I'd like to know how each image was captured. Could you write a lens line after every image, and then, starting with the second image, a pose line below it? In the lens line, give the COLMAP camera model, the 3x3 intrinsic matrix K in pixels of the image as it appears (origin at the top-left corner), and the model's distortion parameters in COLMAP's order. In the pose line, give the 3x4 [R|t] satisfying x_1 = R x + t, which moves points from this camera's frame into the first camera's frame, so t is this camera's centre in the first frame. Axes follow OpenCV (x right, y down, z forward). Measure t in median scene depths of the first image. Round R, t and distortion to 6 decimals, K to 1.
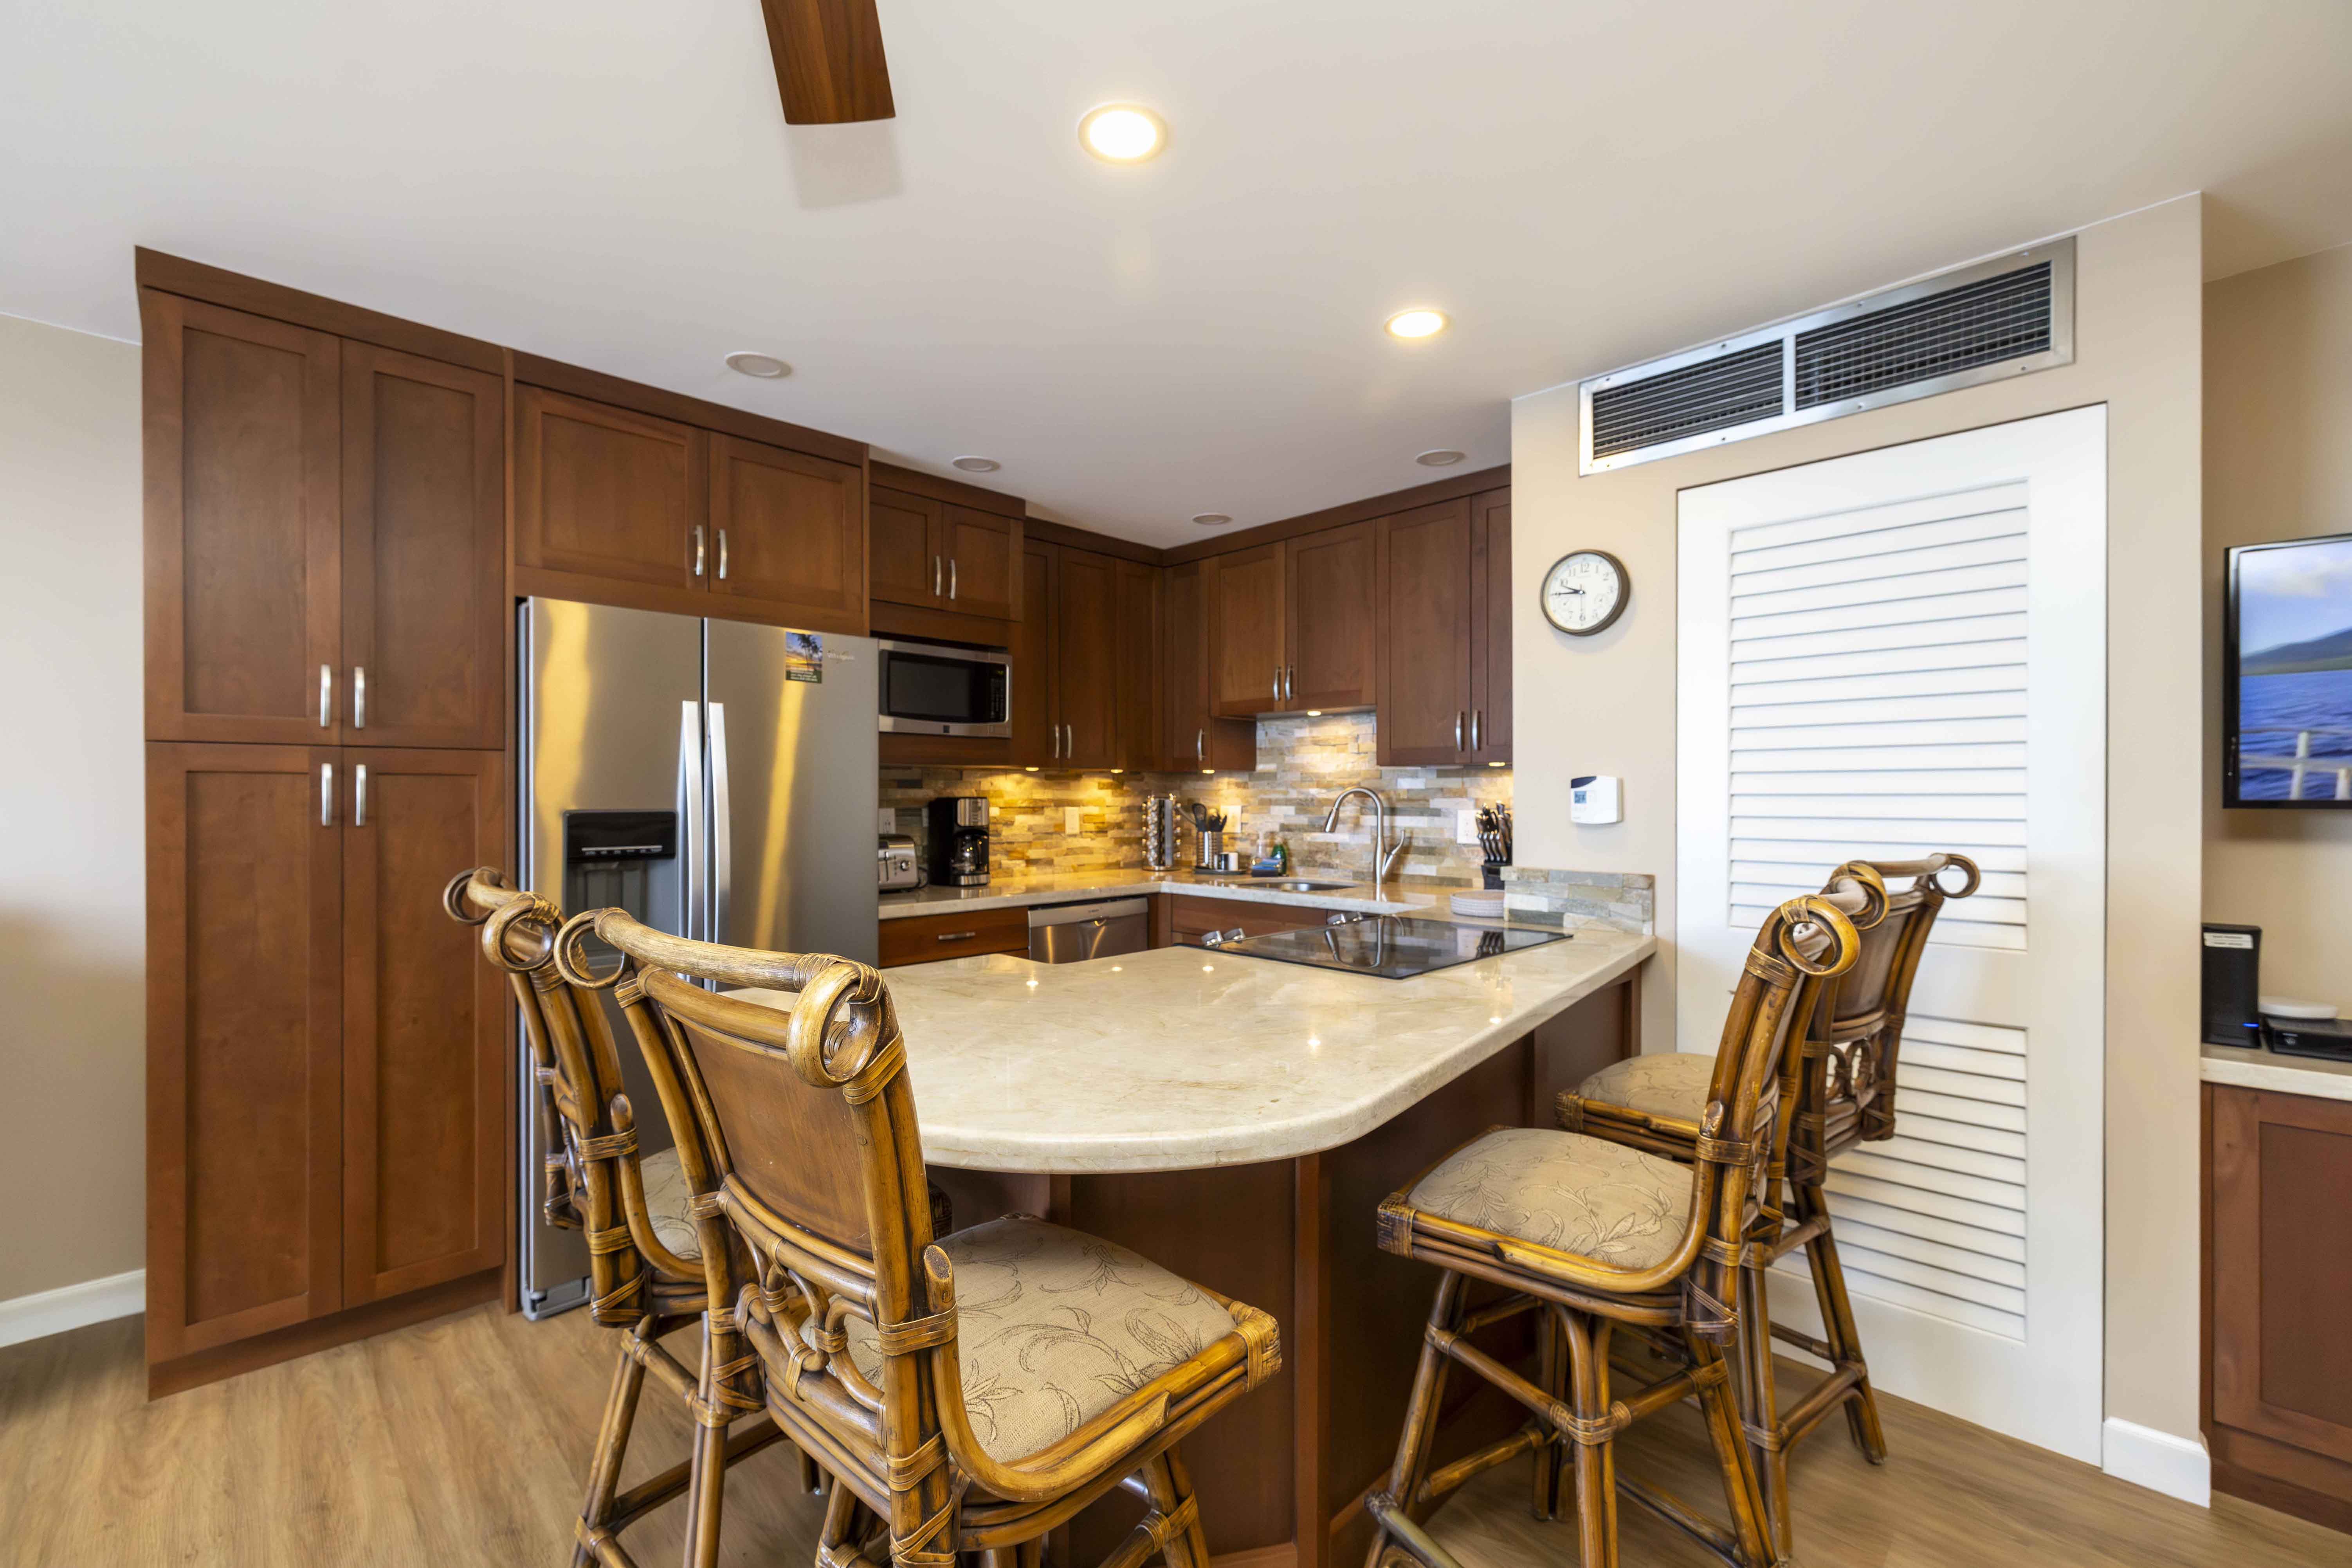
lens RADIAL K [[981.0, 0, 1172.9], [0, 981.0, 798.8], [0, 0, 1]] dist [0.001094, 0.000023]
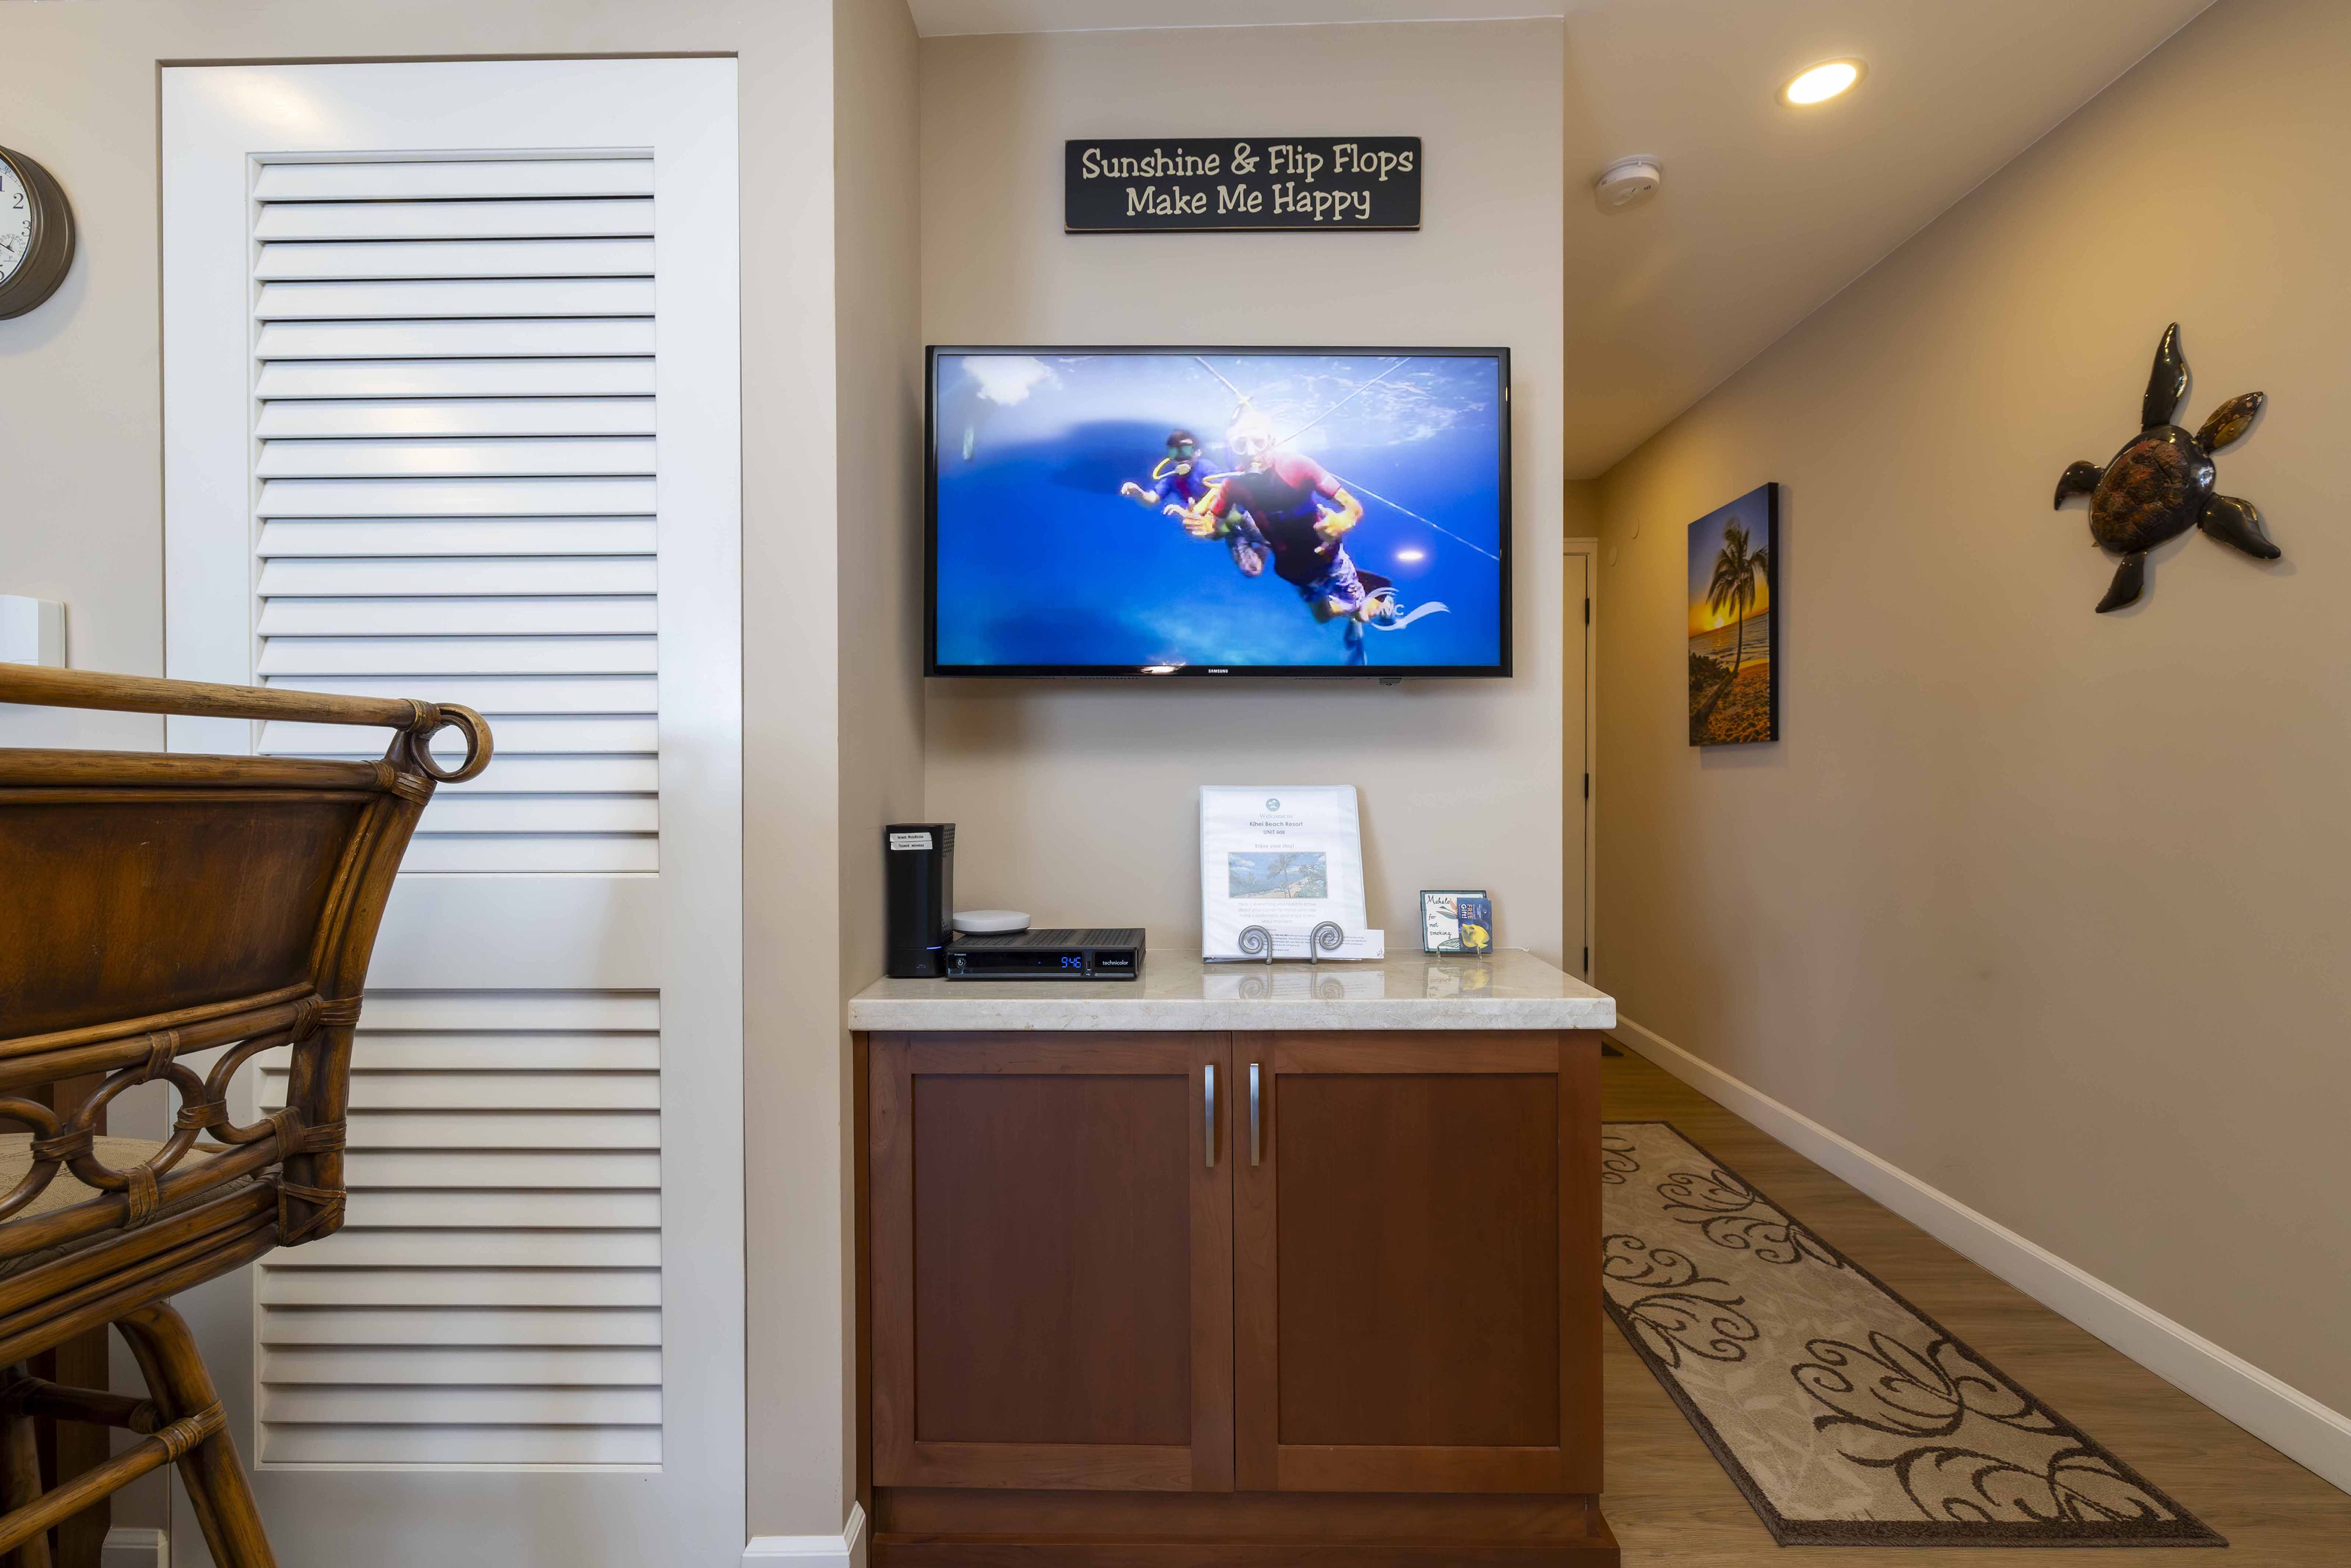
lens RADIAL K [[1081.3, 0, 1172.9], [0, 1081.3, 789.3], [0, 0, 1]] dist [-0.002501, -0.000348]
pose [[0.720129, -0.004430, 0.693826, 0.390988], [0.002295, 0.999989, 0.004003, 0.061790], [-0.693837, -0.001290, 0.720131, 0.152644]]
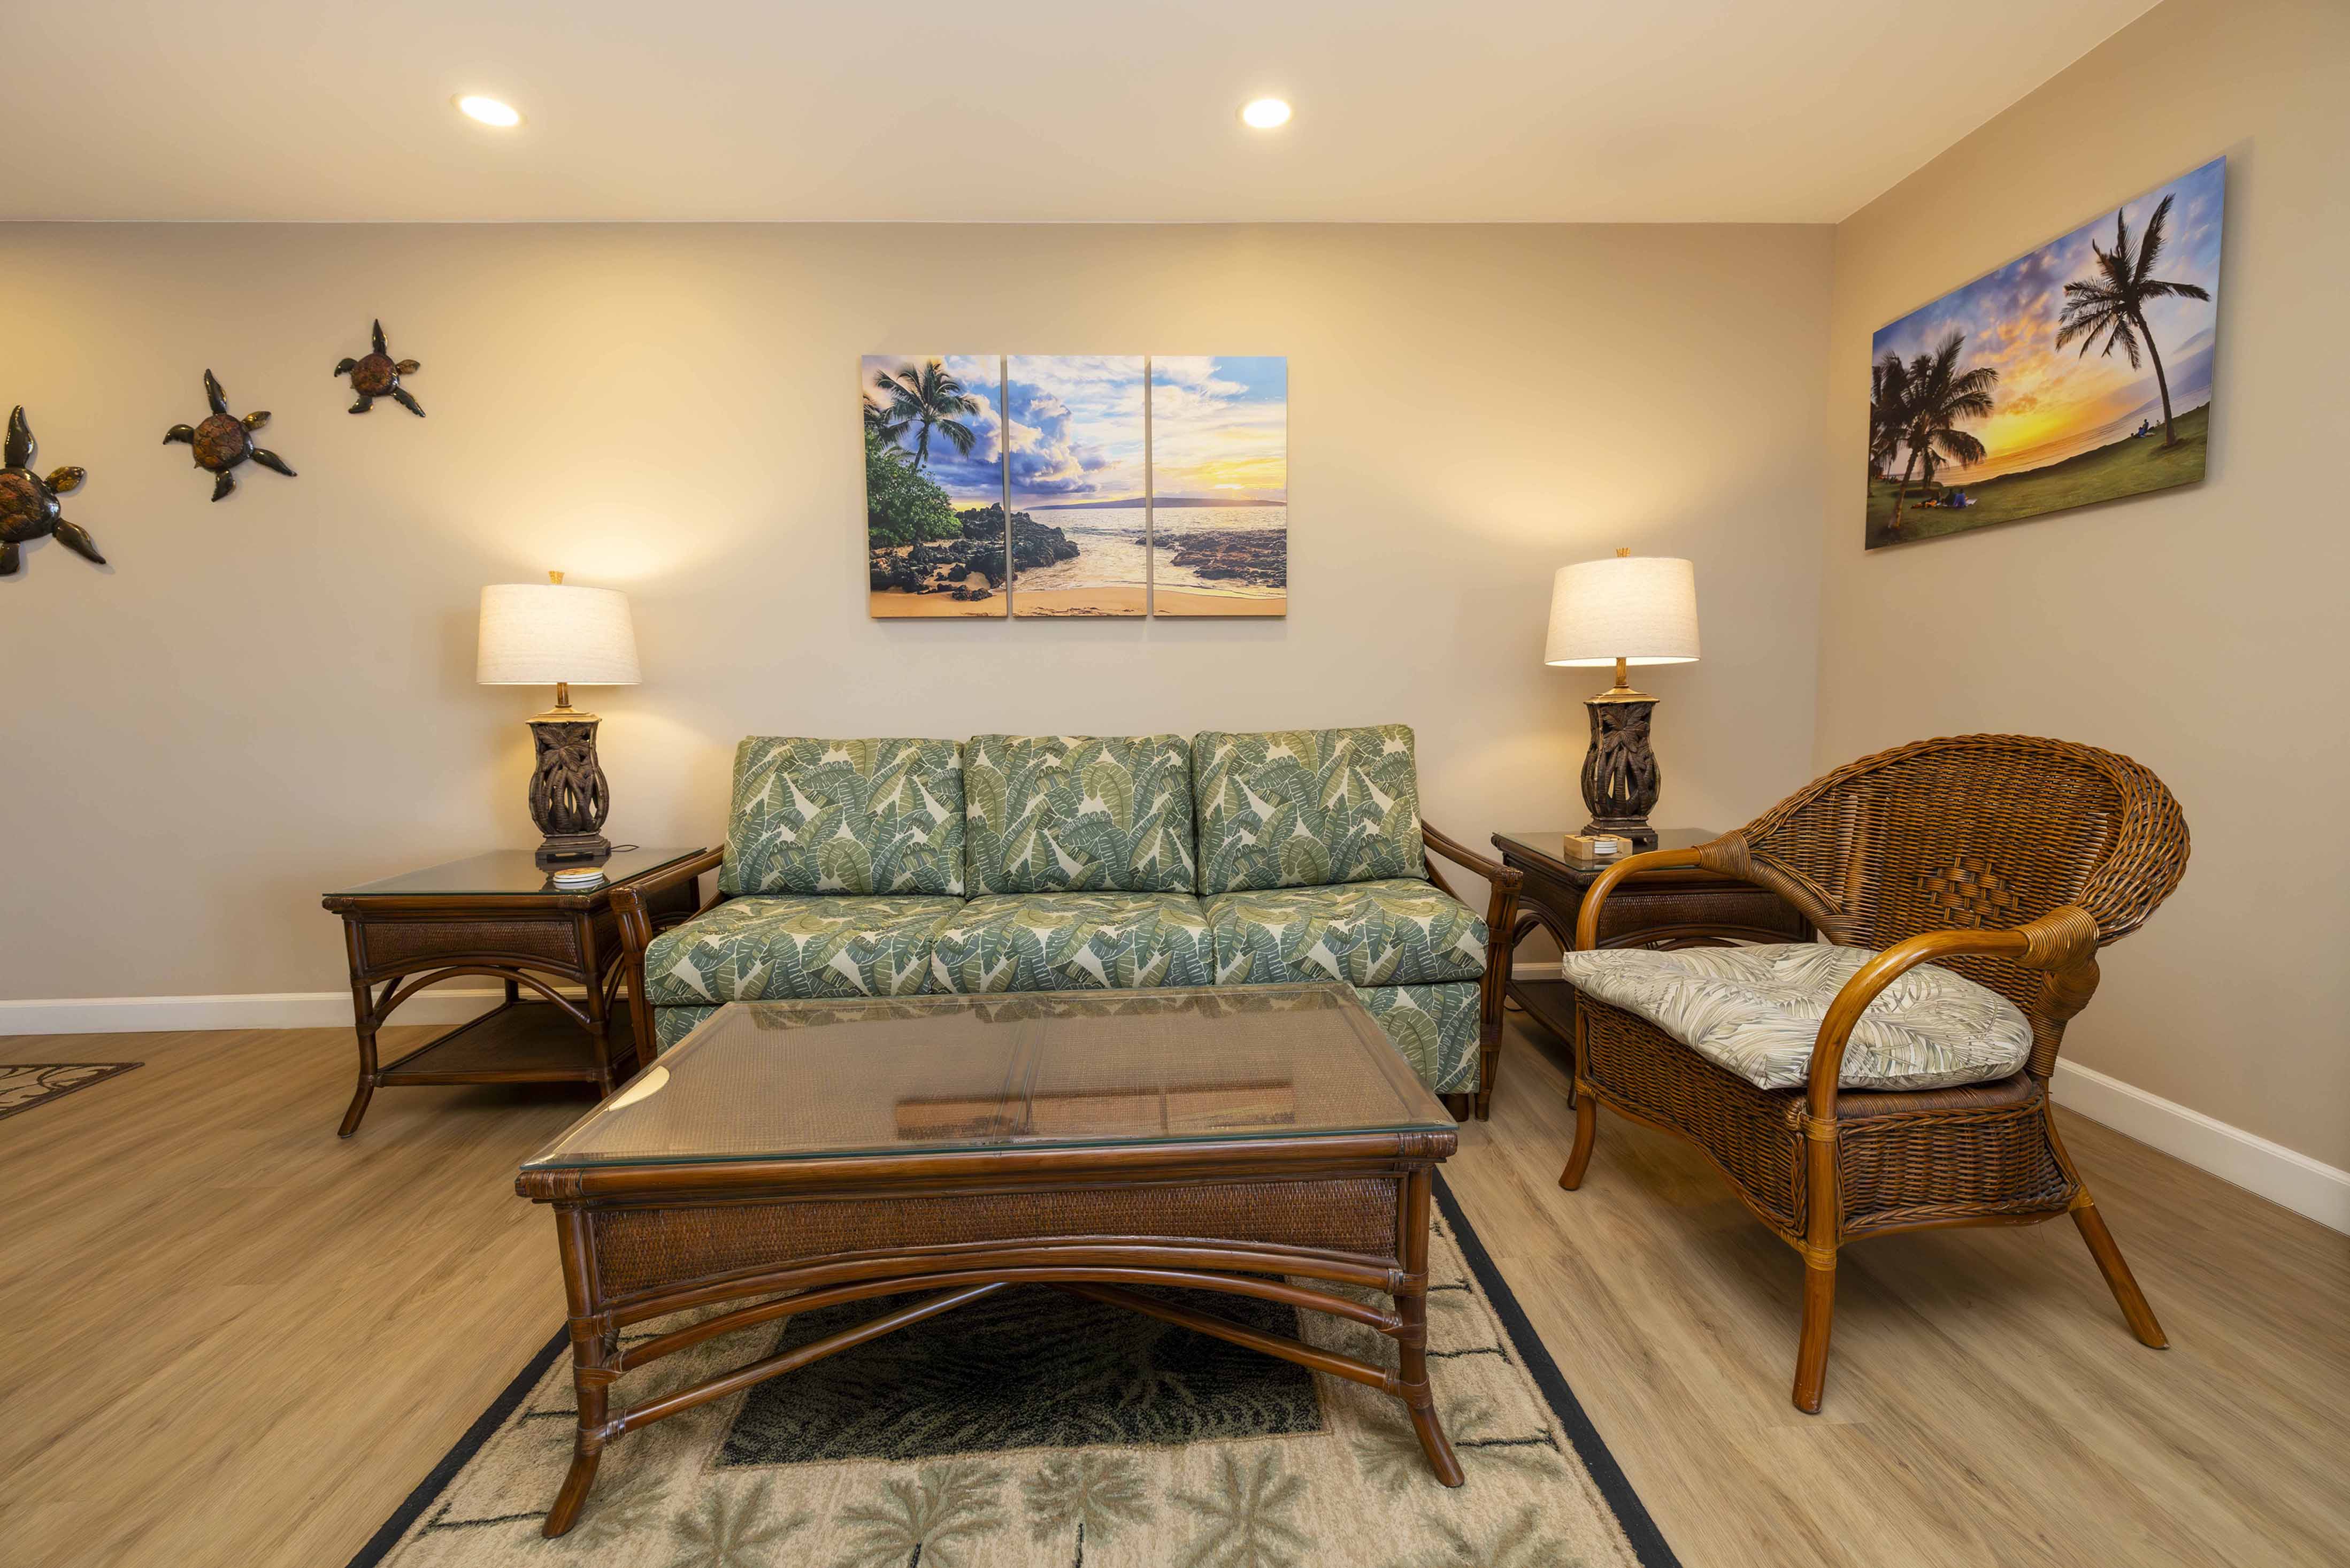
lens RADIAL K [[980.4, 0, 1170.2], [0, 980.4, 786.4], [0, 0, 1]] dist [0.000440, 0.000482]
pose [[-0.731991, -0.053451, 0.679215, -0.209319], [0.018342, 0.995011, 0.098070, 0.084488], [-0.681068, 0.084244, -0.727358, 0.164723]]
